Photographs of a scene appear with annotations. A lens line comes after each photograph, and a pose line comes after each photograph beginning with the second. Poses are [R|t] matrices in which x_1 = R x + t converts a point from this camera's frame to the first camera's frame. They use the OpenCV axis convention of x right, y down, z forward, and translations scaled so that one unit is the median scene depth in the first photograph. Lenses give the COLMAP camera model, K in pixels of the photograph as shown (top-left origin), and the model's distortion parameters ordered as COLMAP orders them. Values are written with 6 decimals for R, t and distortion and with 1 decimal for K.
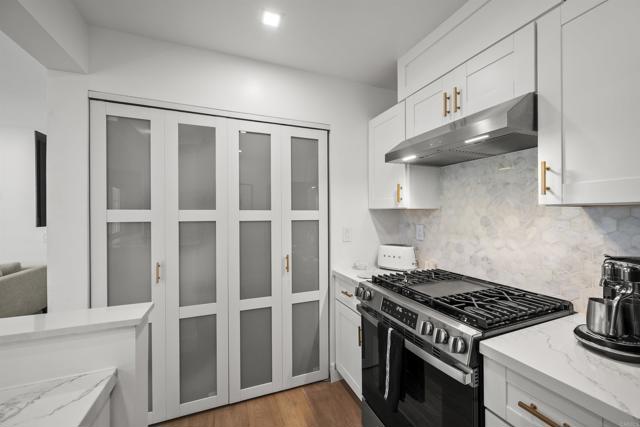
lens RADIAL K [[263.9, 0, 315.5], [0, 263.9, 210.7], [0, 0, 1]] dist [0.002252, 0.000069]
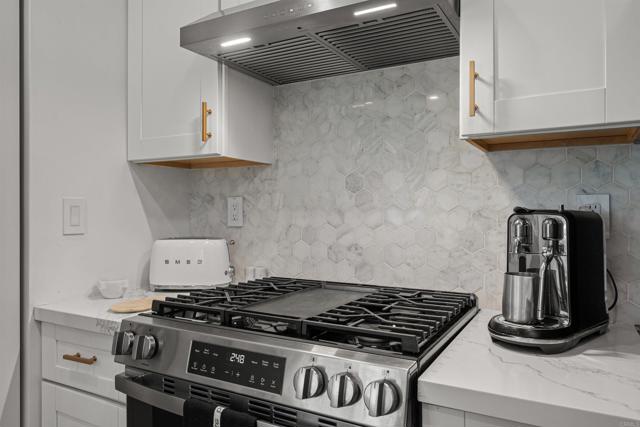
lens RADIAL K [[475.4, 0, 337.6], [0, 475.4, 205.6], [0, 0, 1]] dist [0.007203, 0.002584]
pose [[0.773063, 0.004112, 0.634316, -0.045897], [-0.005129, 0.999987, -0.000232, 0.096432], [-0.634308, -0.003074, 0.773074, 0.230885]]
